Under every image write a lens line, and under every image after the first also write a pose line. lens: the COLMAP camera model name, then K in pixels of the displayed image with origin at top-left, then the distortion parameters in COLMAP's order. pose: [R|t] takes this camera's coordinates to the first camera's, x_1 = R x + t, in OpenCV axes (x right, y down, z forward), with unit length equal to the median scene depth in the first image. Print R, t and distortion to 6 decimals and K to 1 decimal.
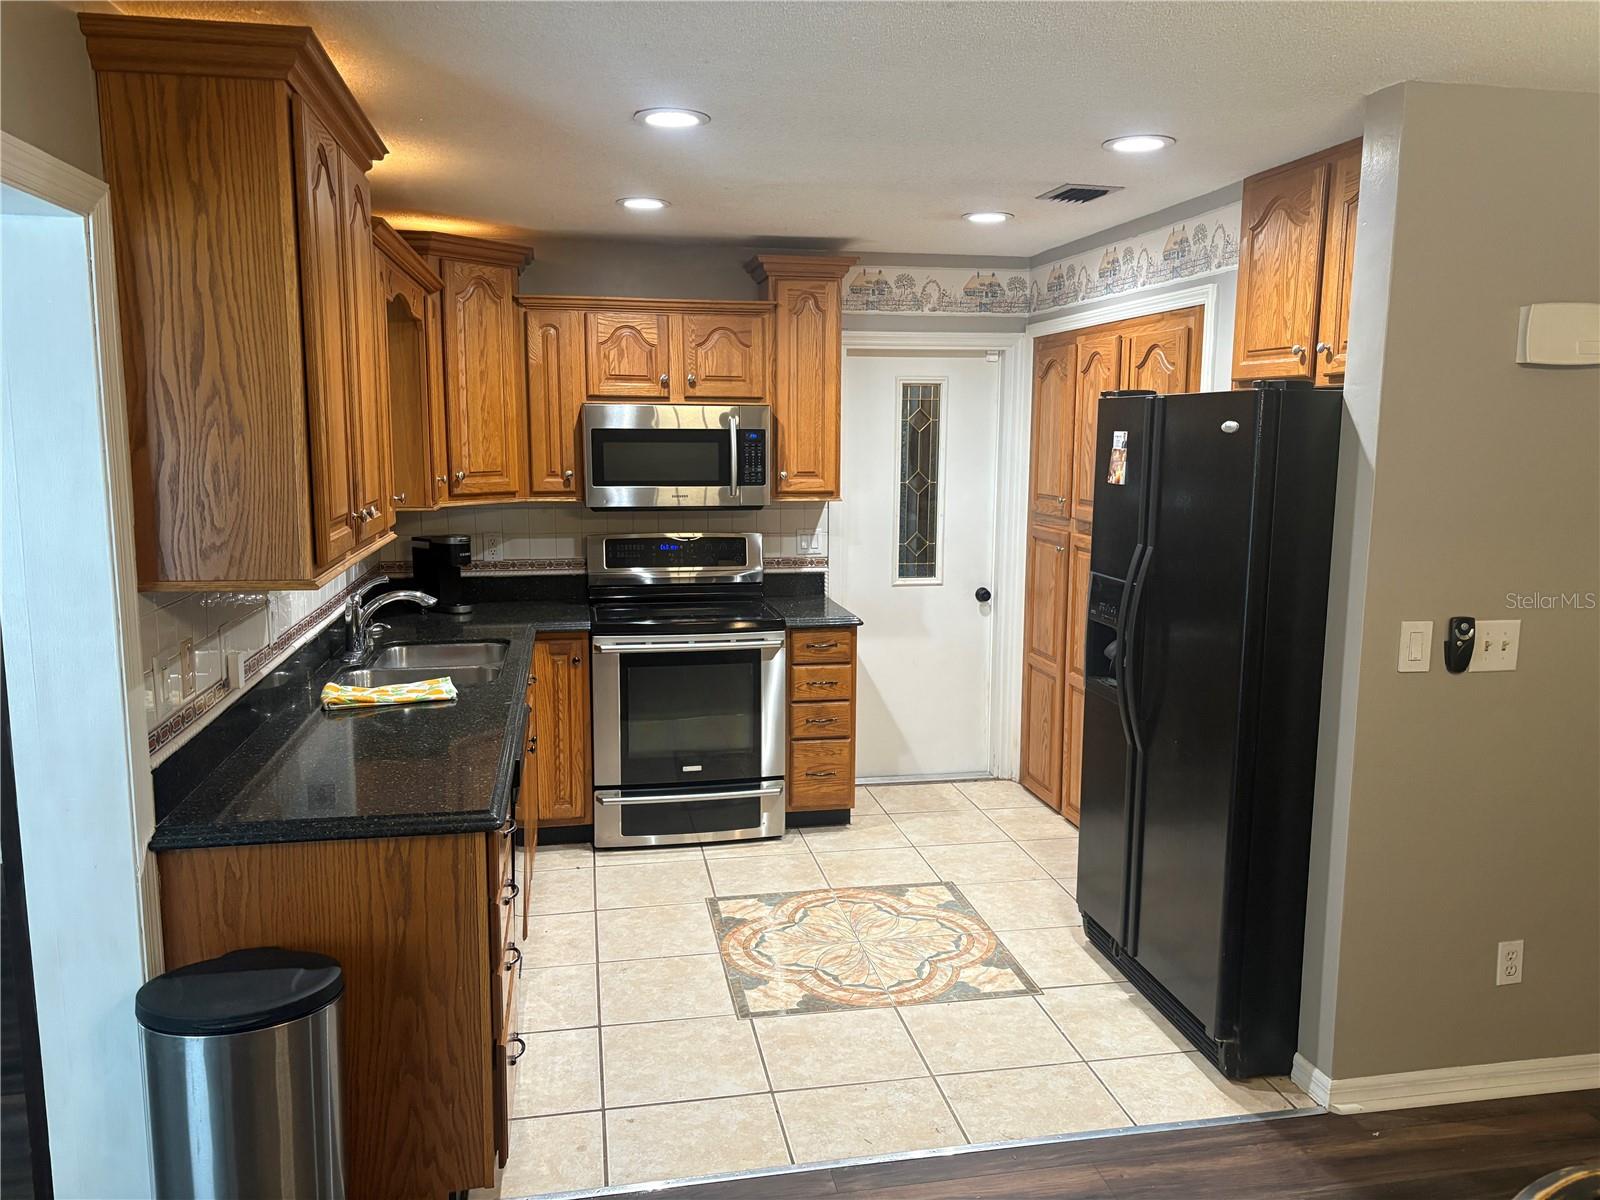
lens RADIAL K [[1211.7, 0, 800.0], [0, 1211.7, 600.0], [0, 0, 1]] dist [0.066895, -0.091373]
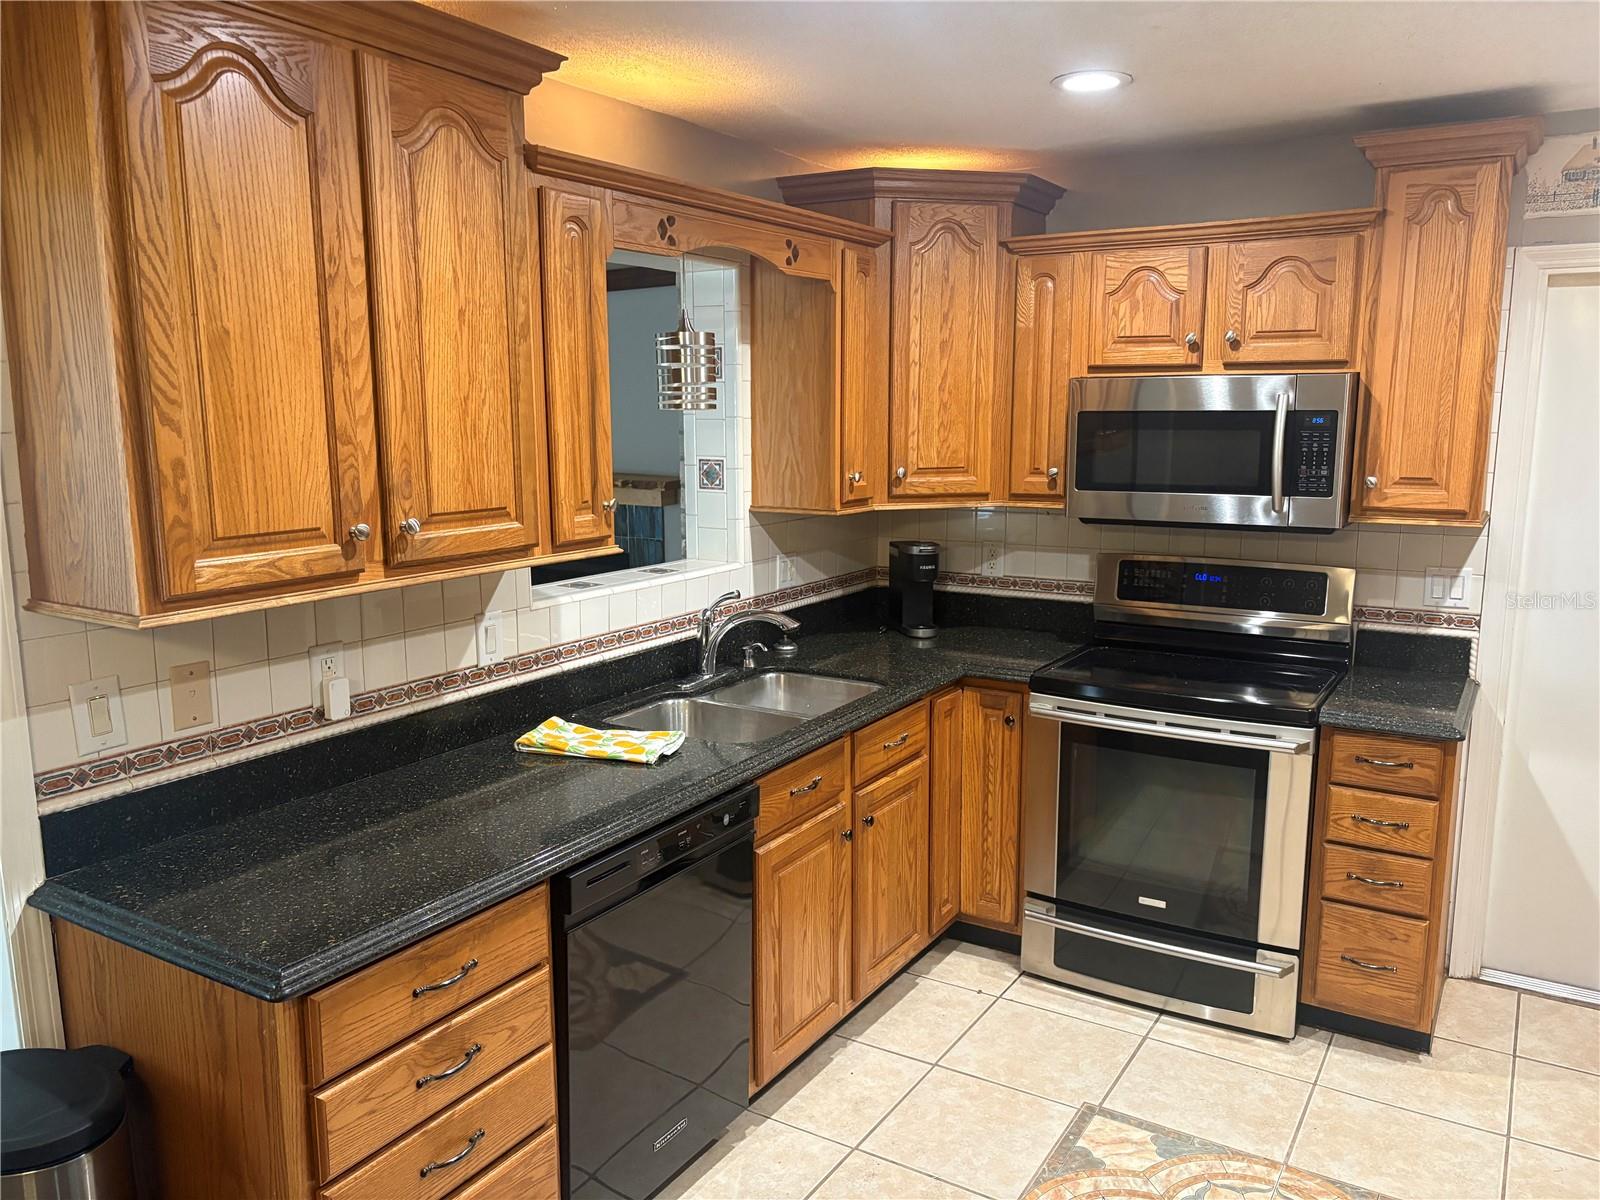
lens RADIAL K [[1211.7, 0, 800.0], [0, 1211.7, 600.0], [0, 0, 1]] dist [0.066895, -0.091373]
pose [[0.731010, 0.102689, -0.674596, 0.211604], [-0.087516, 0.994556, 0.056559, -0.053362], [0.676731, 0.017693, 0.736018, 0.336619]]
